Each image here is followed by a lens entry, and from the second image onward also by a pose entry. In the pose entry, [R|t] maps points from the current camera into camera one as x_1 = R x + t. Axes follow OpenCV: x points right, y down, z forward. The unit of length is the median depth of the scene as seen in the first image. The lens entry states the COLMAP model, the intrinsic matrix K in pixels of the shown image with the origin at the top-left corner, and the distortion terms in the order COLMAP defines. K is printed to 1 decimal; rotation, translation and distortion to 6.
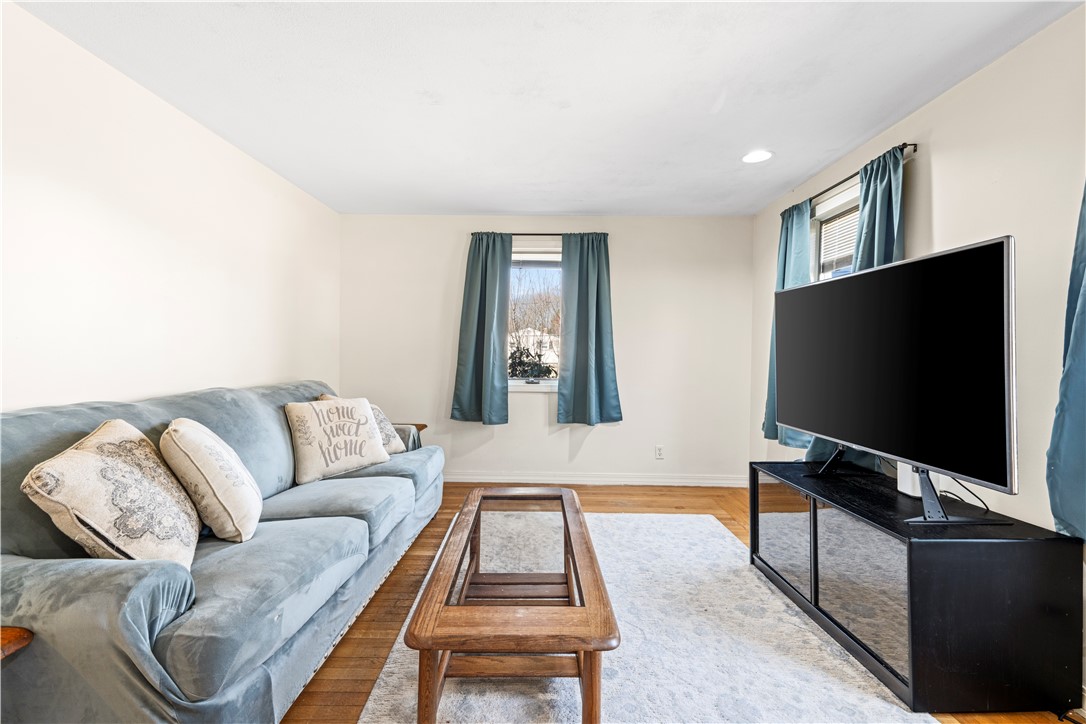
lens RADIAL K [[477.1, 0, 539.1], [0, 477.1, 357.3], [0, 0, 1]] dist [0.046222, -0.008035]
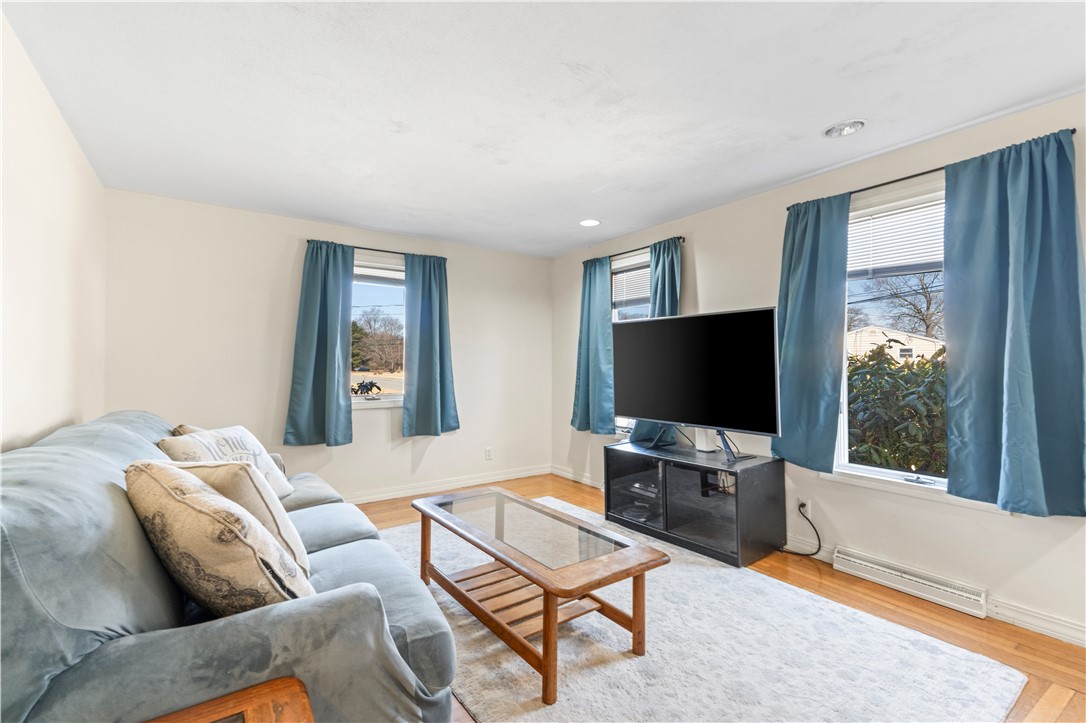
lens RADIAL K [[477.1, 0, 539.1], [0, 477.1, 356.8], [0, 0, 1]] dist [0.046222, -0.008035]
pose [[0.818330, -0.002850, 0.574741, -0.312773], [0.018555, 0.999597, -0.021462, -0.006344], [-0.574448, 0.028228, 0.818054, -0.009260]]
